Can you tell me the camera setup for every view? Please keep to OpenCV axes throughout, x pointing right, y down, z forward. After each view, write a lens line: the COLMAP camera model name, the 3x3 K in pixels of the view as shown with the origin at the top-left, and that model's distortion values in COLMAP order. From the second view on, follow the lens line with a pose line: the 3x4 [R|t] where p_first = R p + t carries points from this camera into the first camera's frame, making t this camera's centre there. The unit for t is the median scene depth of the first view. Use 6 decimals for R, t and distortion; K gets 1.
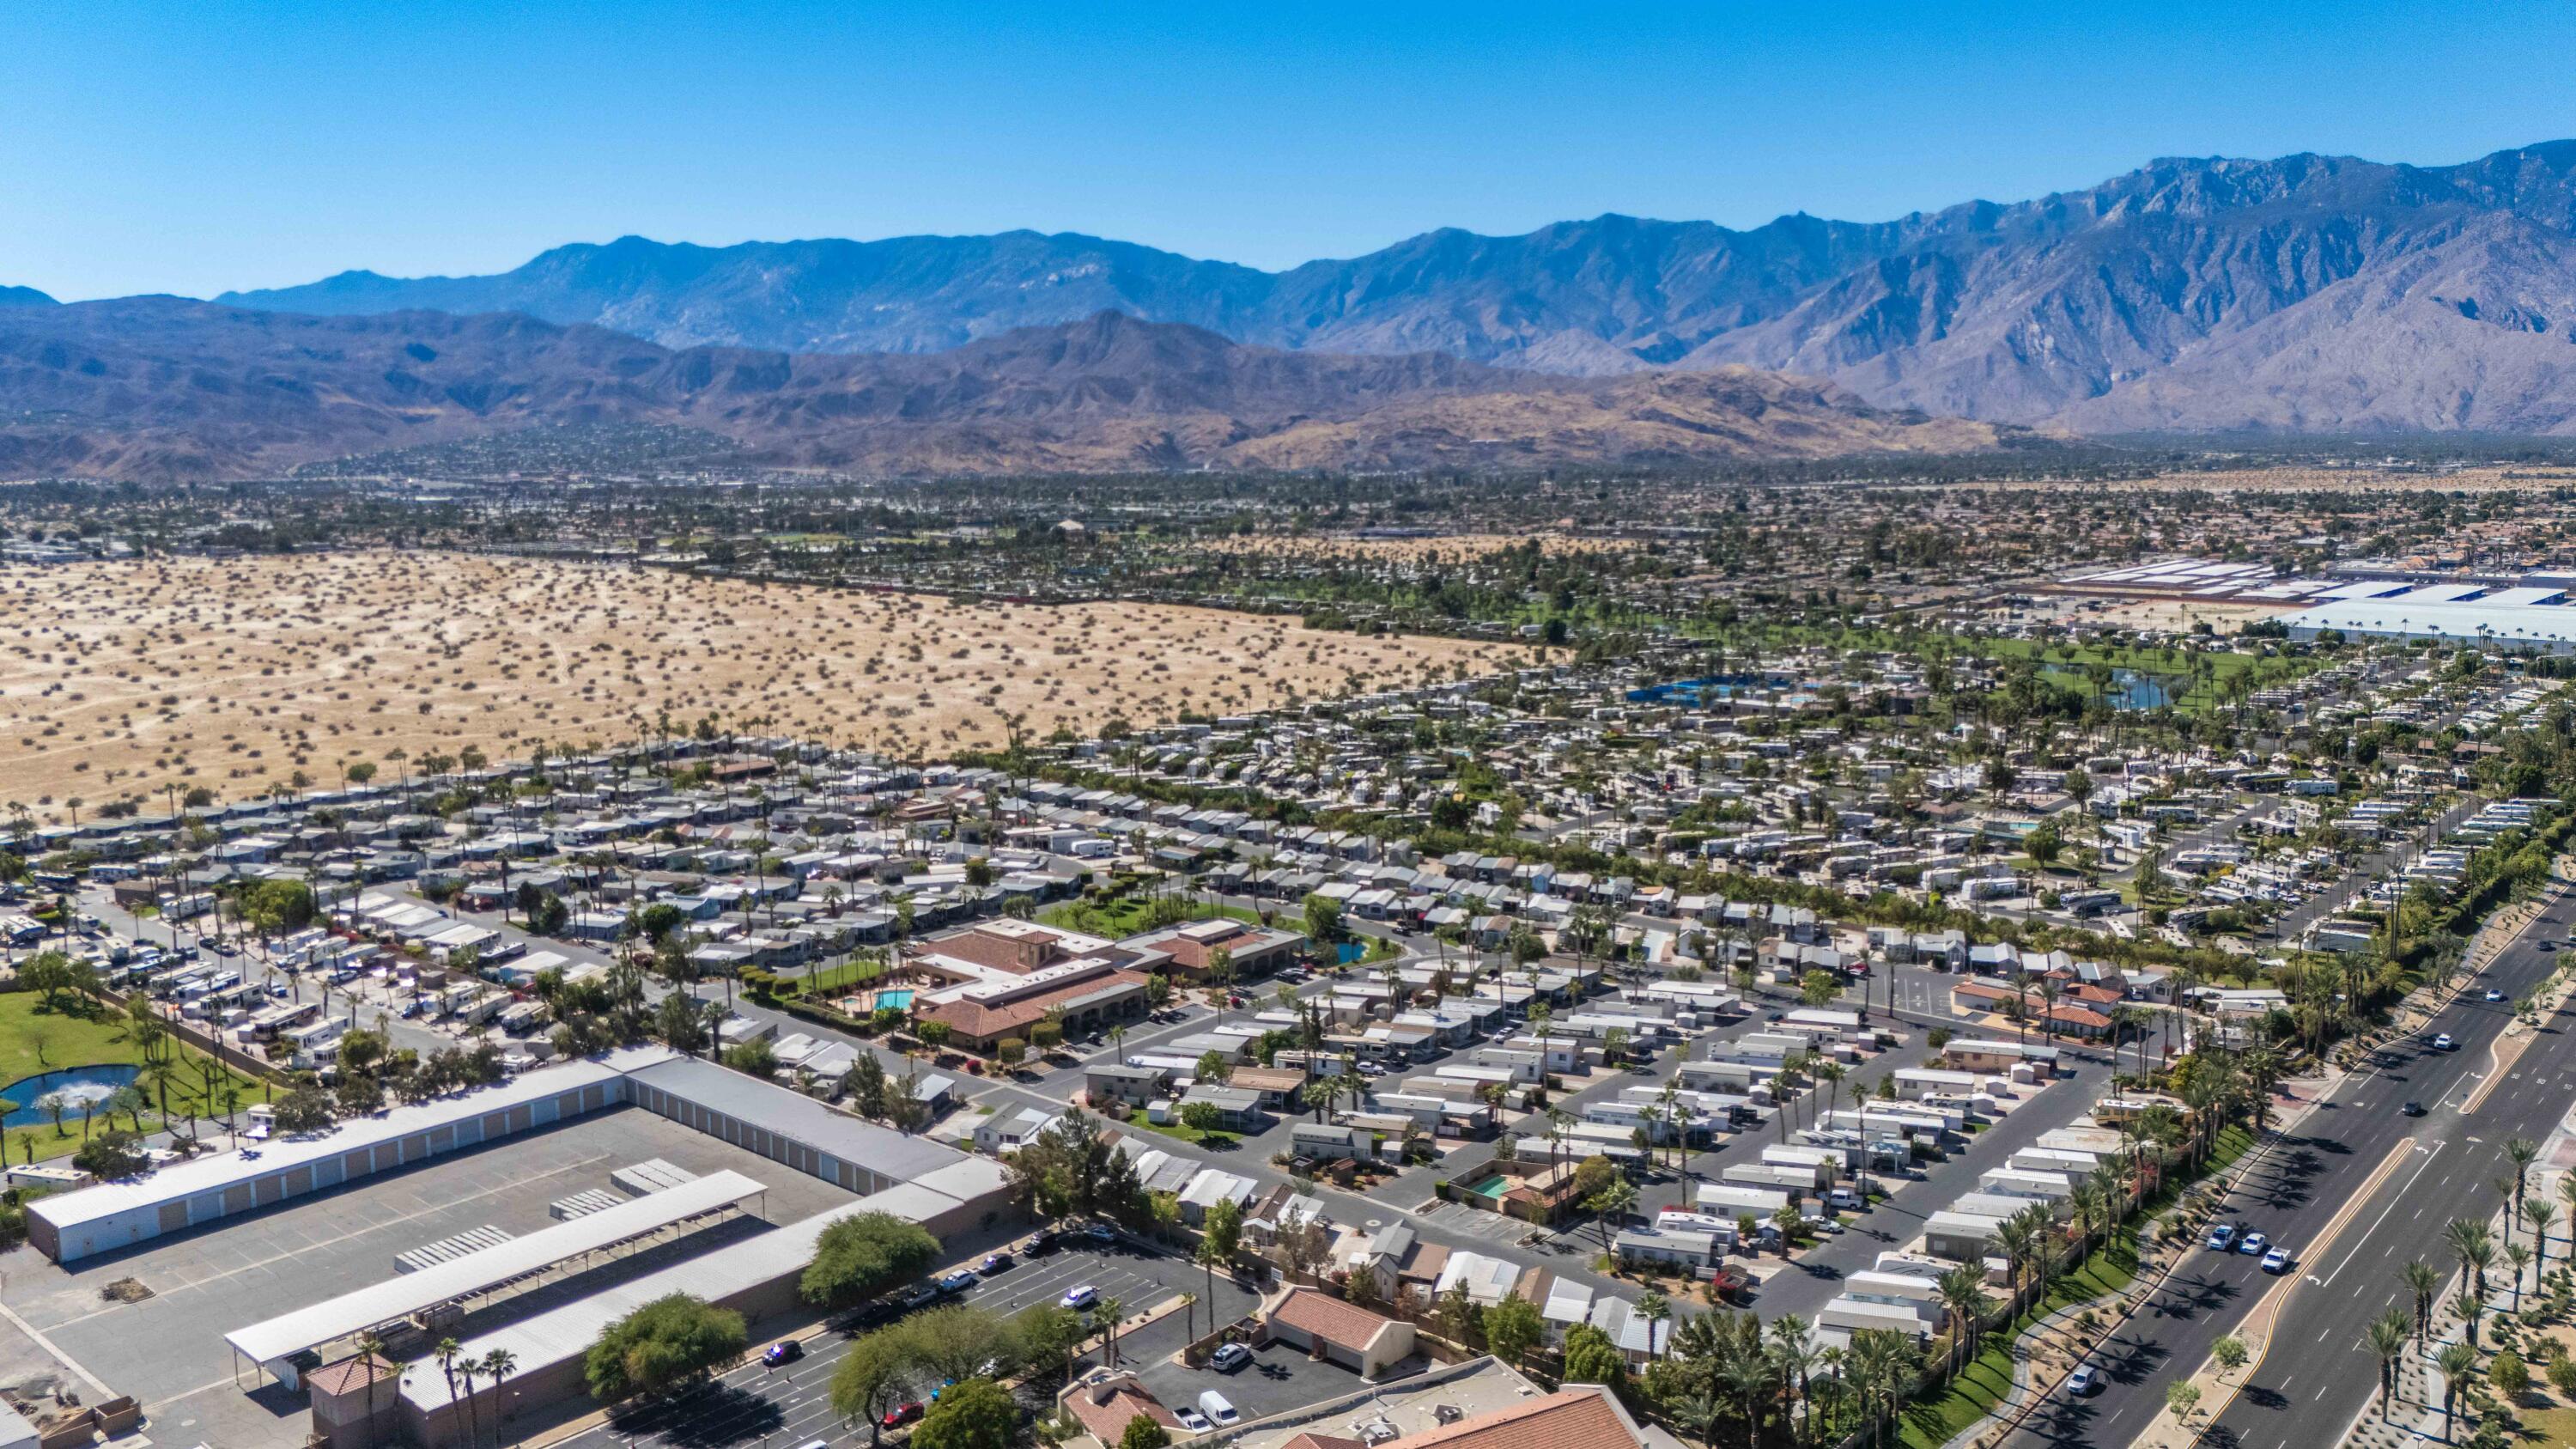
lens RADIAL K [[1956.7, 0, 1317.3], [0, 1956.7, 734.8], [0, 0, 1]] dist [0.082529, -0.076050]
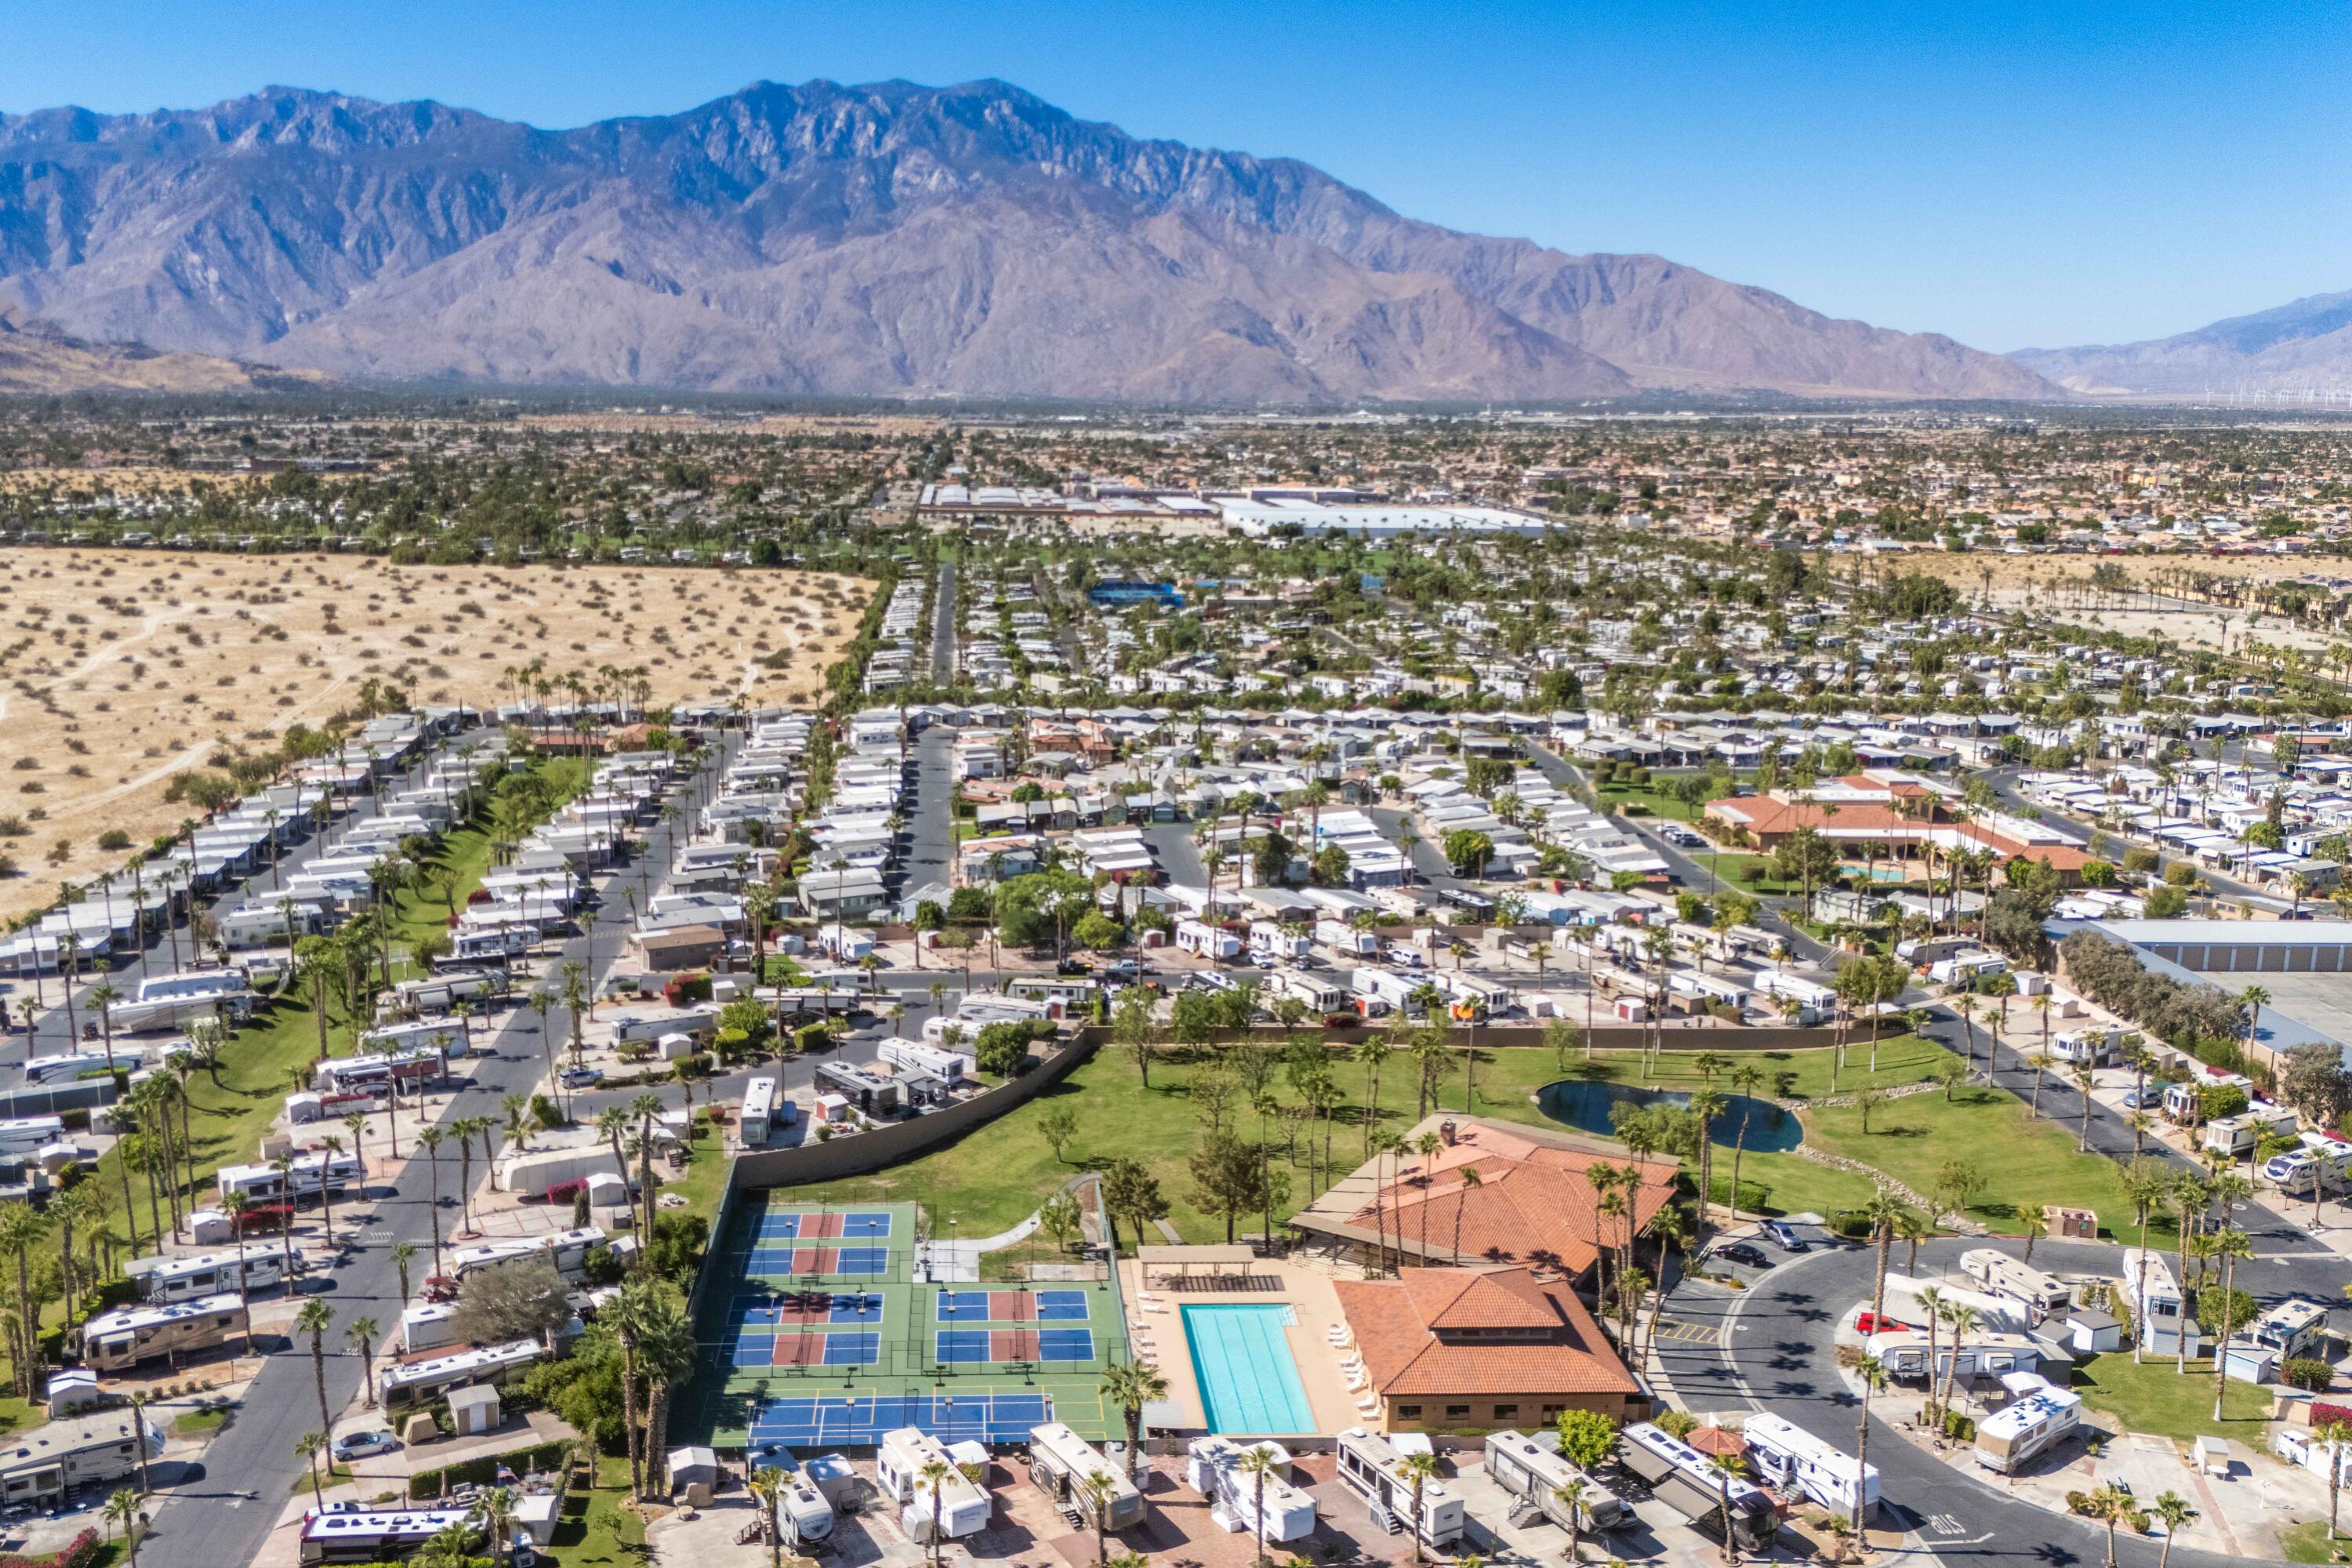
lens RADIAL K [[2089.7, 0, 1102.4], [0, 2089.7, 789.0], [0, 0, 1]] dist [0.030915, 0.010731]
pose [[0.716121, -0.113927, 0.688616, -0.062646], [0.086073, 0.993473, 0.074854, -0.000359], [-0.692649, 0.005667, 0.721253, 0.030907]]
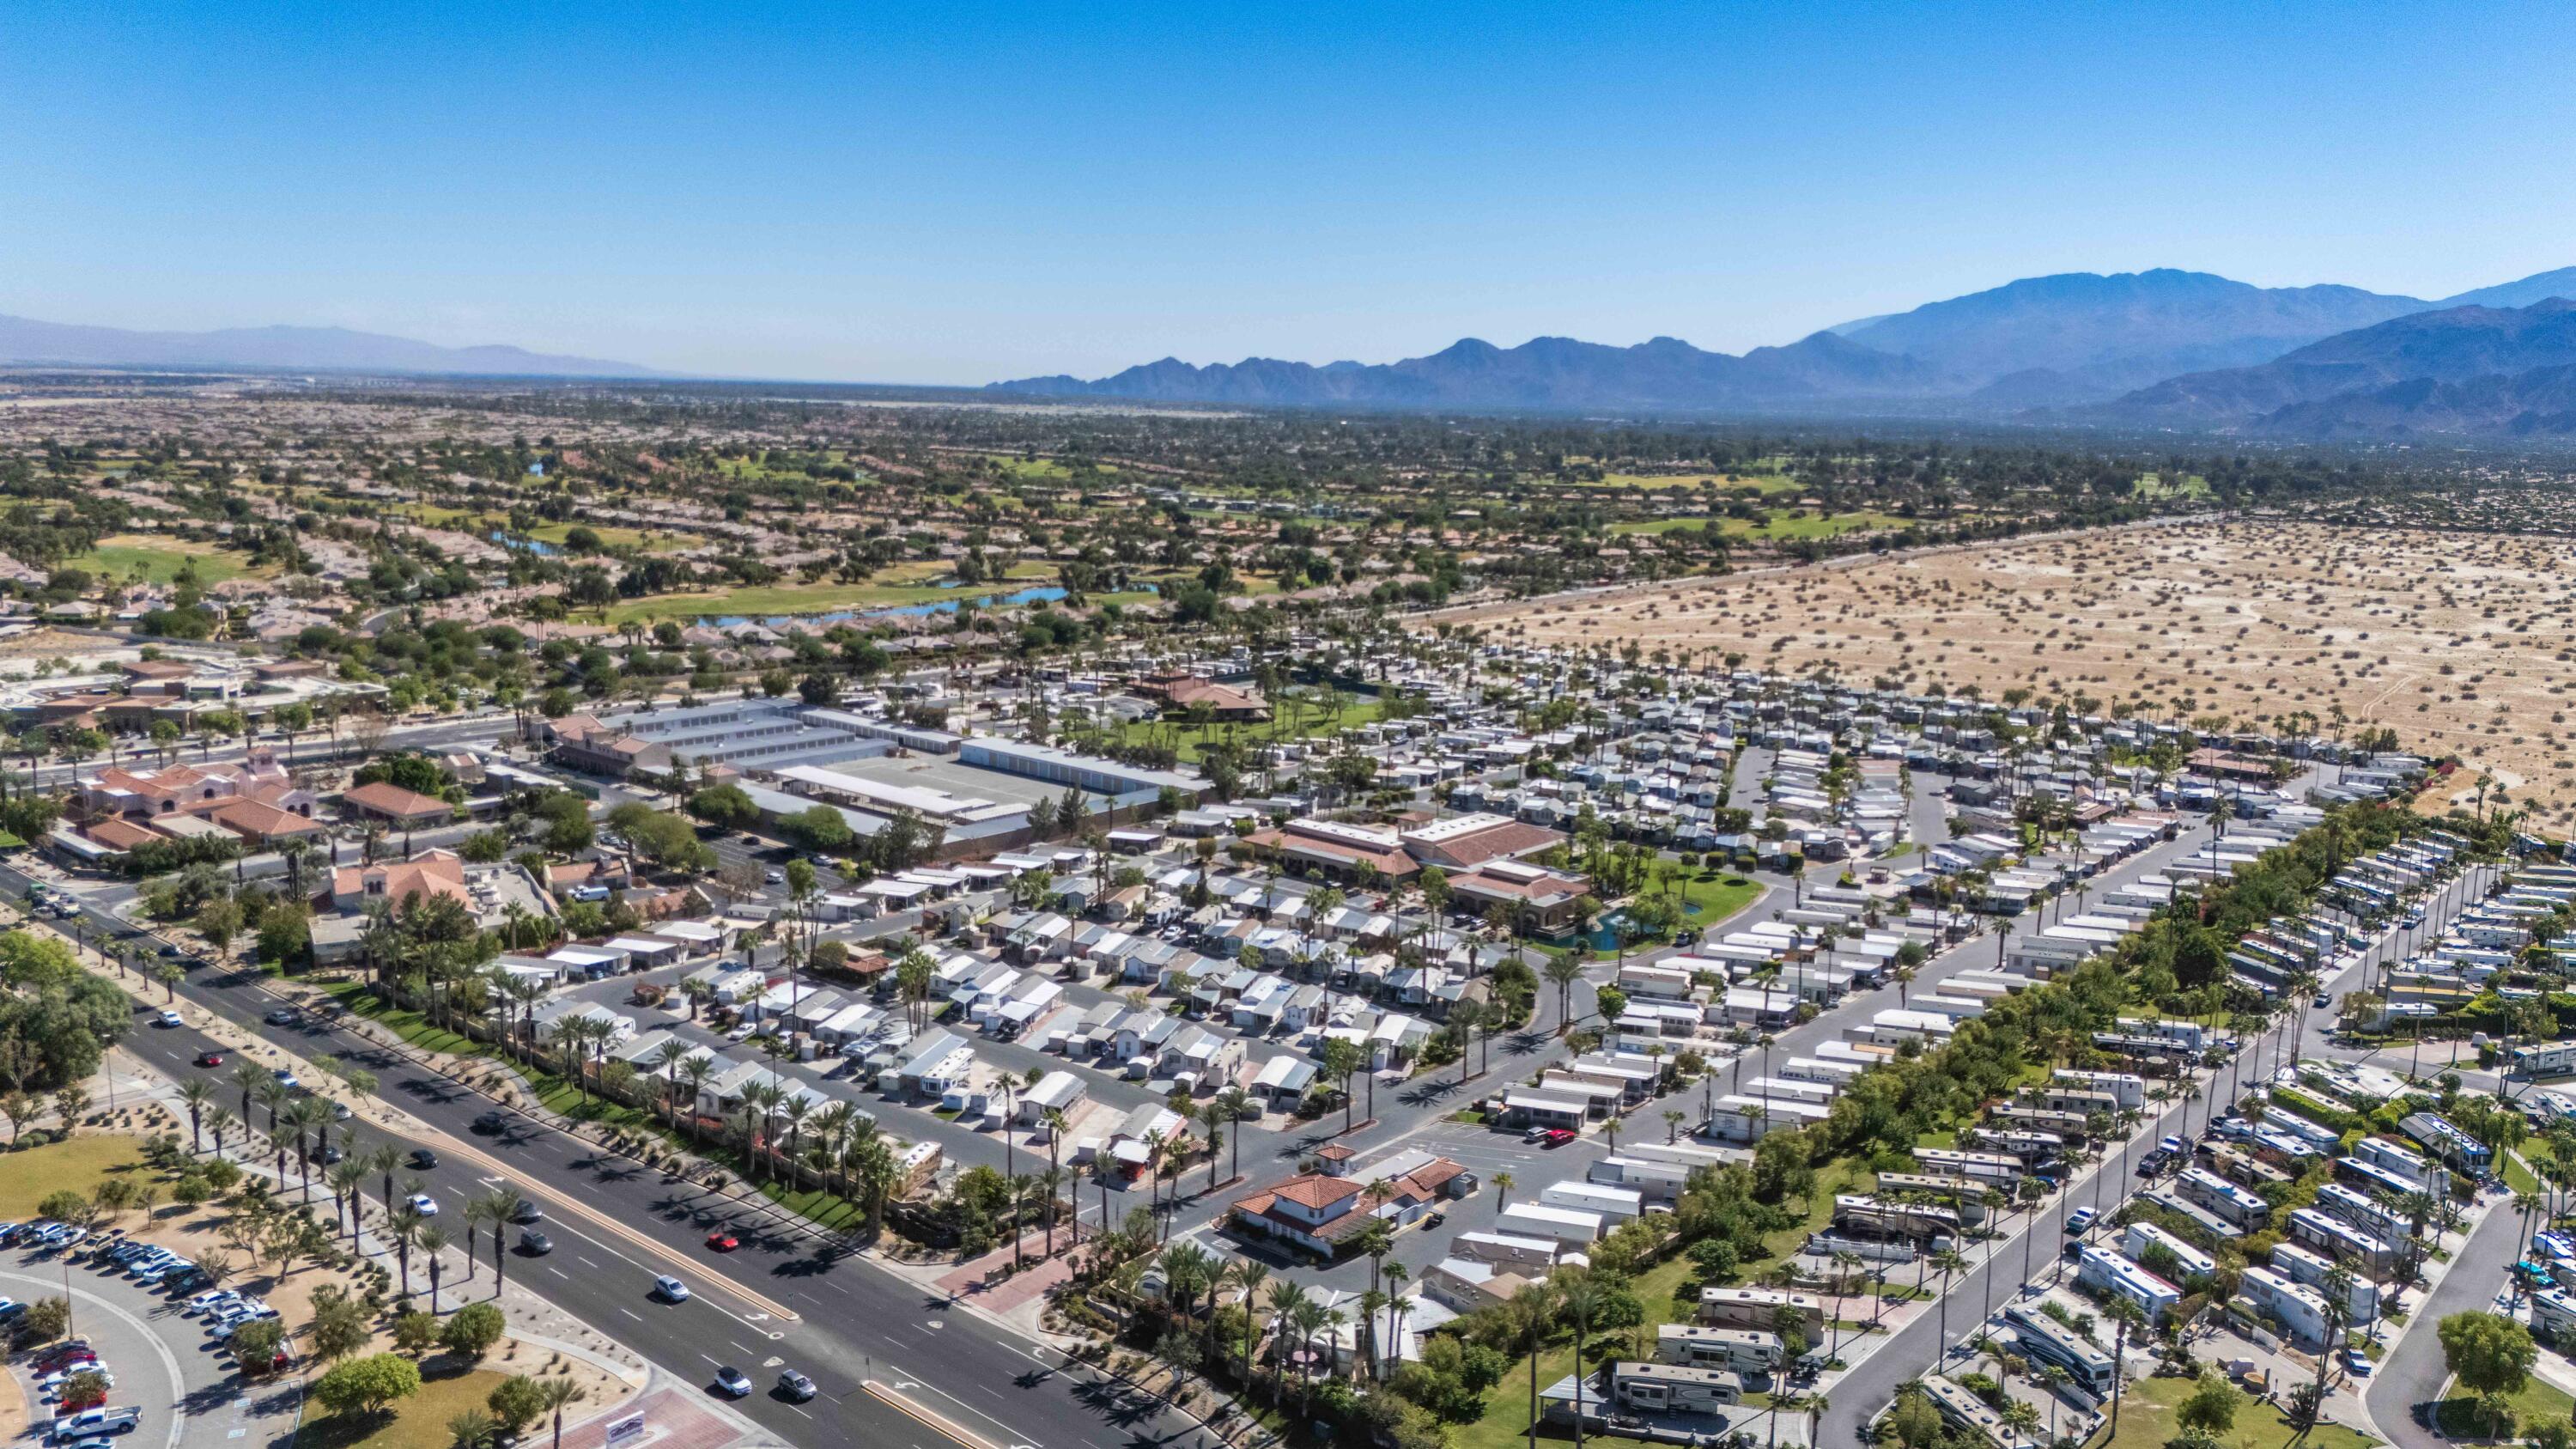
lens RADIAL K [[1956.7, 0, 1317.3], [0, 1956.7, 734.8], [0, 0, 1]] dist [0.082529, -0.076050]
pose [[0.005271, 0.179154, -0.983807, 0.055735], [-0.177661, 0.968337, 0.175385, -0.007546], [0.984078, 0.173860, 0.036933, 0.051203]]
